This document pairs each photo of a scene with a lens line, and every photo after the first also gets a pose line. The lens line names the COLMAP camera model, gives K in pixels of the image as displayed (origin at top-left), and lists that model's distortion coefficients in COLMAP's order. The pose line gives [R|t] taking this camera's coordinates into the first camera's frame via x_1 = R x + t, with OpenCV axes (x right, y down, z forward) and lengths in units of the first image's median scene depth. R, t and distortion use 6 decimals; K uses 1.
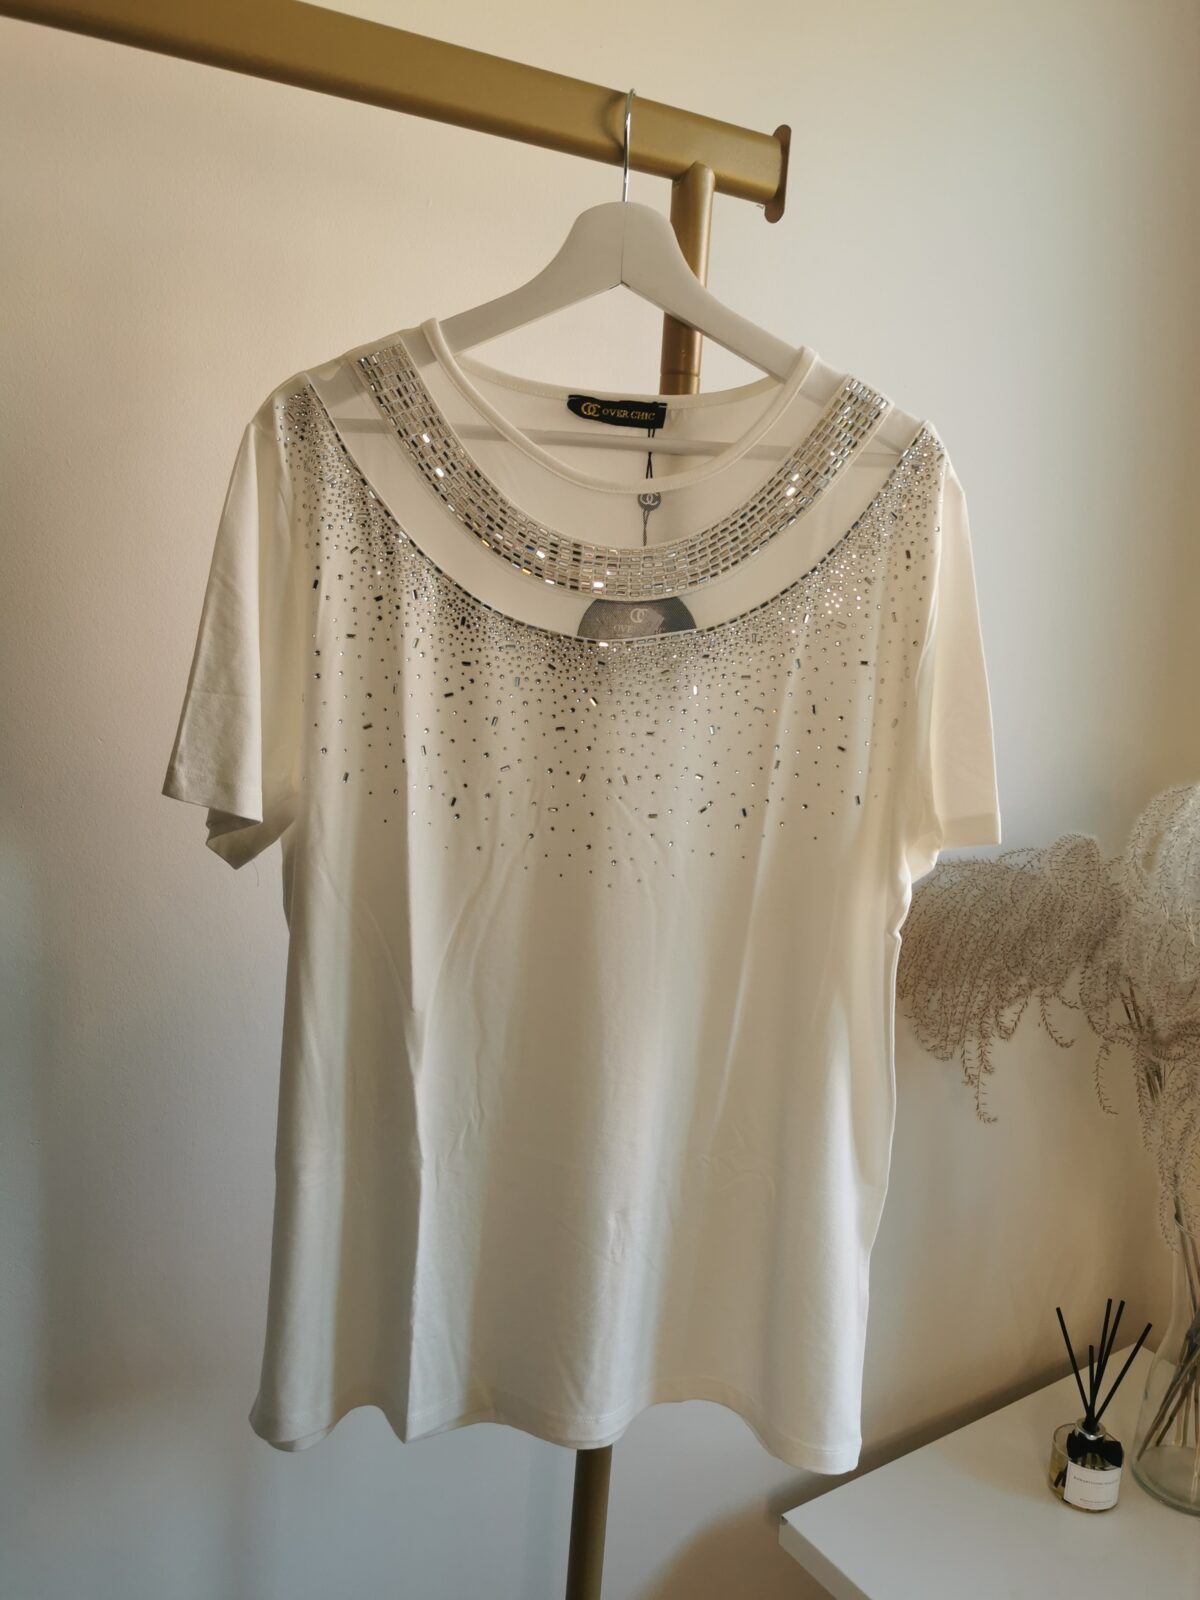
lens RADIAL K [[1168.8, 0, 600.0], [0, 1168.8, 800.0], [0, 0, 1]] dist [-0.024104, -0.000152]
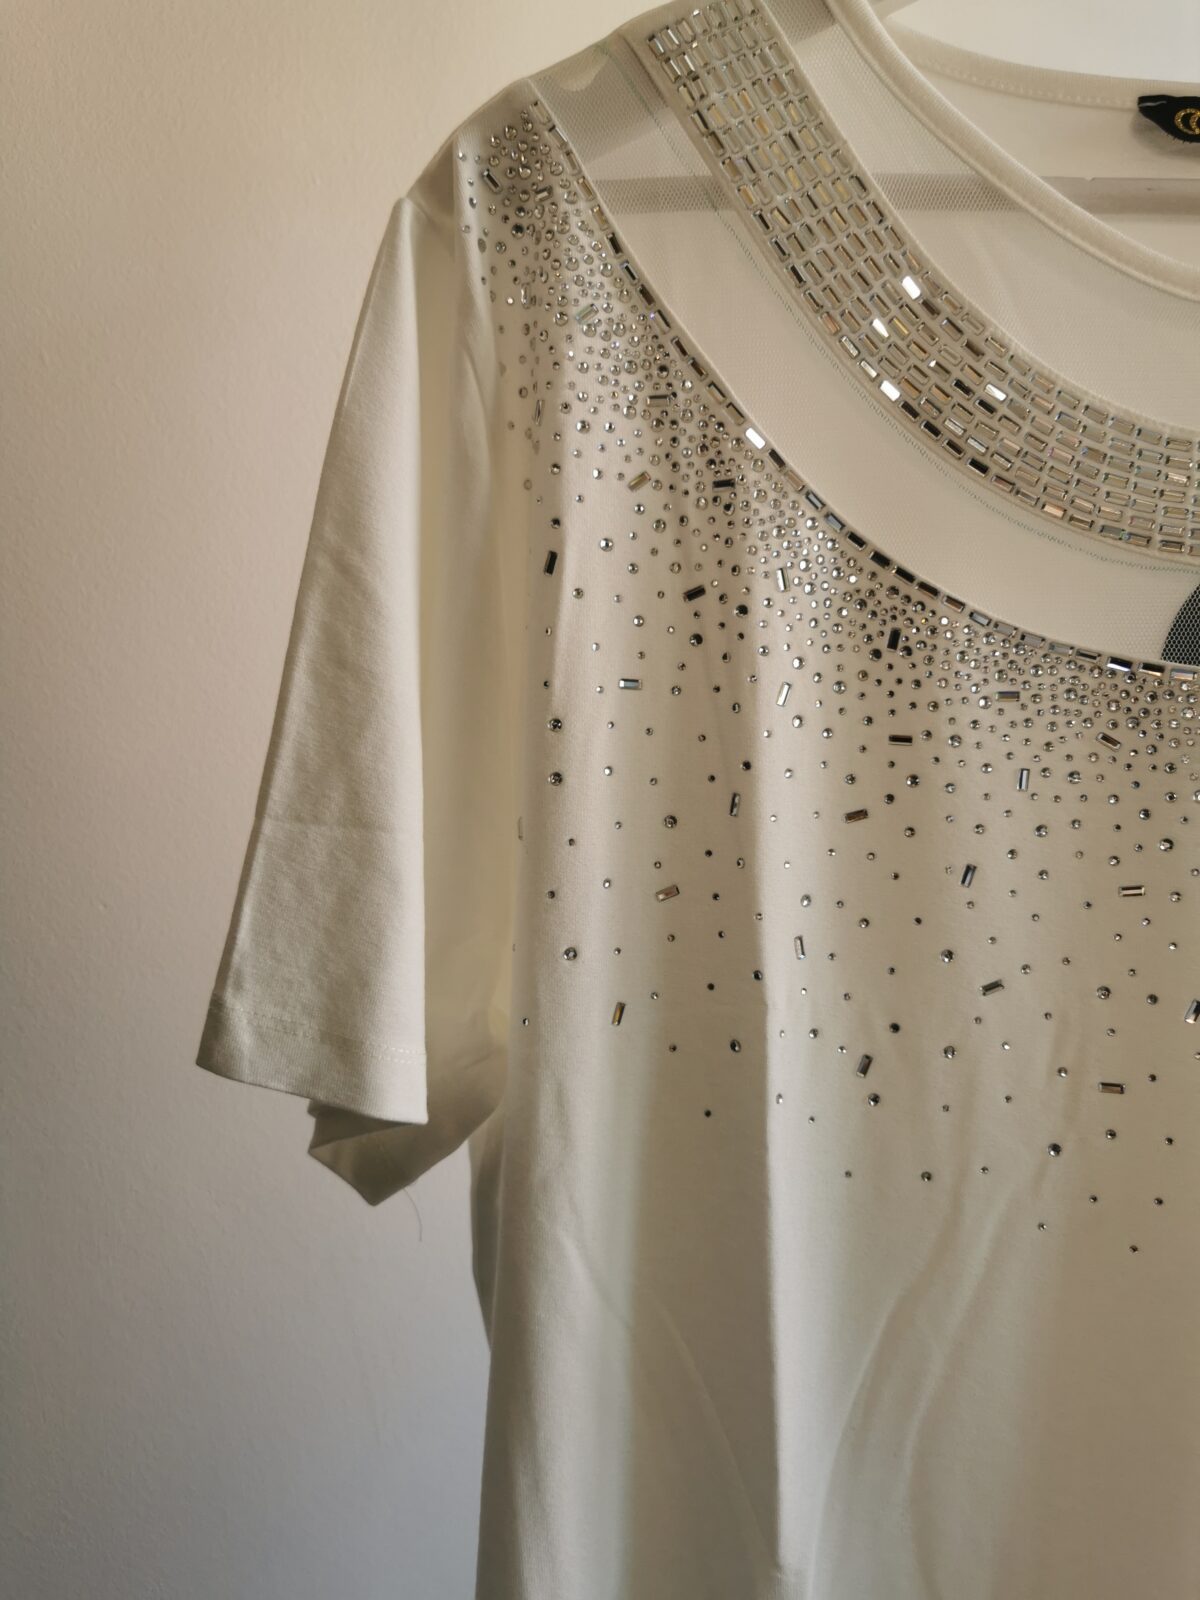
lens RADIAL K [[1168.8, 0, 600.0], [0, 1168.8, 800.0], [0, 0, 1]] dist [-0.024104, -0.000152]
pose [[0.989903, -0.027359, -0.139079, -0.167621], [0.012295, 0.994071, -0.108036, -0.052532], [0.141210, 0.105235, 0.984371, 0.587438]]
